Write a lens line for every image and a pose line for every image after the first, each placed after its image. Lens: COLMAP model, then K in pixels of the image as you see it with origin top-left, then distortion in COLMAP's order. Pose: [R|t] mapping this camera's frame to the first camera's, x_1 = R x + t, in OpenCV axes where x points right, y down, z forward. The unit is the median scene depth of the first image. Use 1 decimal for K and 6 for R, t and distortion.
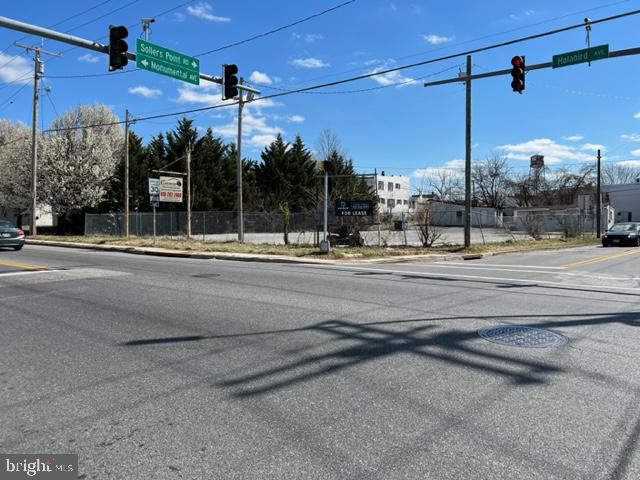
lens RADIAL K [[480.8, 0, 318.3], [0, 480.8, 236.3], [0, 0, 1]] dist [0.052306, -0.059553]
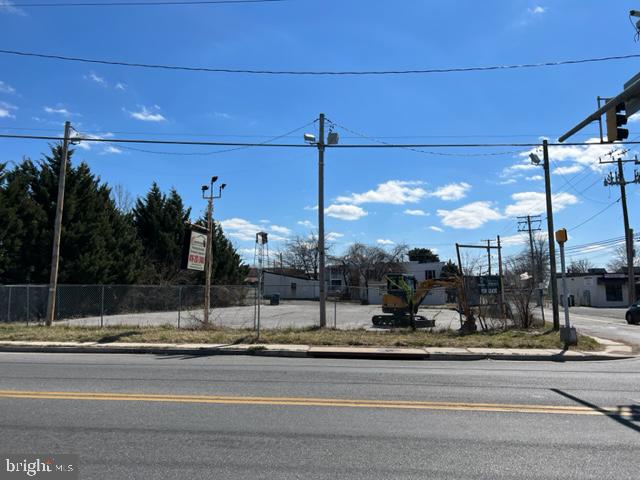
lens RADIAL K [[480.8, 0, 318.3], [0, 480.8, 236.3], [0, 0, 1]] dist [0.052306, -0.059553]
pose [[0.814467, 0.072160, 0.575705, -0.344807], [0.012635, 0.989795, -0.141939, -0.013798], [-0.580072, 0.122879, 0.805244, 0.233091]]
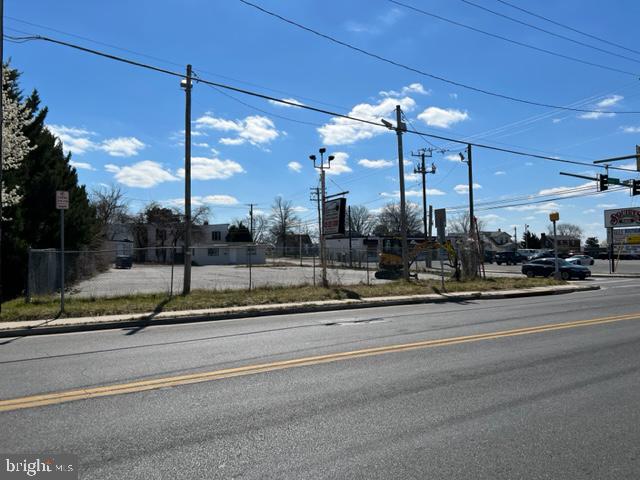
lens RADIAL K [[480.8, 0, 318.3], [0, 480.8, 236.3], [0, 0, 1]] dist [0.052306, -0.059553]
pose [[0.283021, 0.029597, 0.958657, -0.712482], [0.038914, 0.998346, -0.042311, -0.028081], [-0.958324, 0.049280, 0.281401, 0.618916]]
